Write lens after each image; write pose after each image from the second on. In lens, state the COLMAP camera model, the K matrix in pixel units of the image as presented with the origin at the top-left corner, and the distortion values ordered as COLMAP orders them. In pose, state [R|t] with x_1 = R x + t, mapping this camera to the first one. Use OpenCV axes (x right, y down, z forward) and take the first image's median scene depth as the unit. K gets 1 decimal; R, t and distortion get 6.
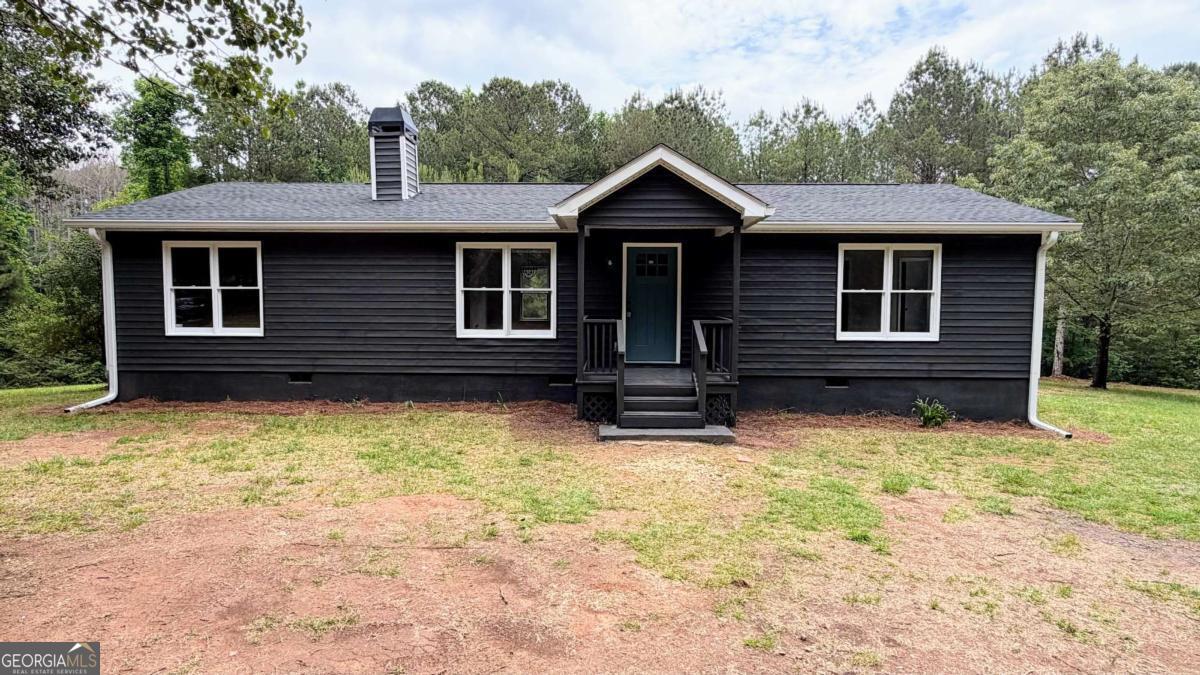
lens RADIAL K [[656.2, 0, 600.0], [0, 656.2, 337.5], [0, 0, 1]] dist [-0.000423, -0.000090]
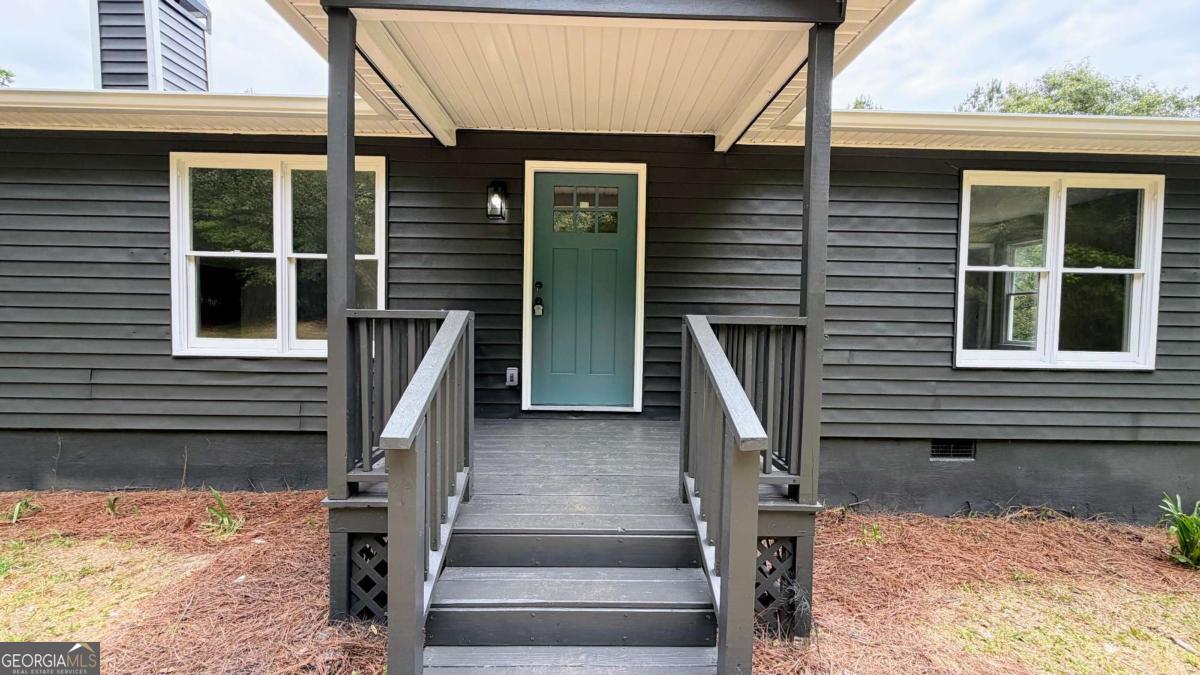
lens RADIAL K [[480.7, 0, 596.8], [0, 480.7, 334.6], [0, 0, 1]] dist [0.001769, 0.000490]
pose [[0.999114, 0.009618, 0.040970, 0.073399], [-0.008492, 0.999584, -0.027578, -0.007785], [-0.041218, 0.027205, 0.998780, 0.642679]]
